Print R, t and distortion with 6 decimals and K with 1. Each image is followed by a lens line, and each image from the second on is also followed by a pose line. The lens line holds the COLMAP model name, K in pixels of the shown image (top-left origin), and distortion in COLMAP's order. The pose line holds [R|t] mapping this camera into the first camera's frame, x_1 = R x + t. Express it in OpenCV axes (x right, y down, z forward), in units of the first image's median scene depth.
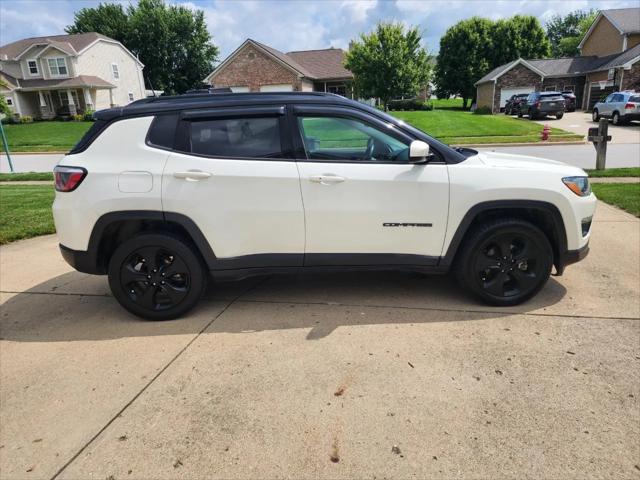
lens RADIAL K [[435.9, 0, 320.0], [0, 435.9, 240.0], [0, 0, 1]] dist [0.069314, -0.066045]
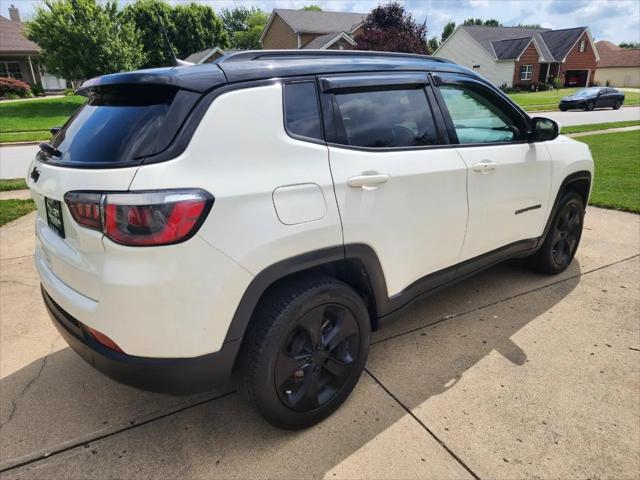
lens RADIAL K [[431.3, 0, 332.0], [0, 431.3, 249.5], [0, 0, 1]] dist [0.068756, -0.062970]
pose [[0.770989, -0.200738, 0.604384, -0.080809], [0.171680, 0.979402, 0.106290, -0.014022], [-0.613272, 0.021812, 0.789571, 0.060565]]
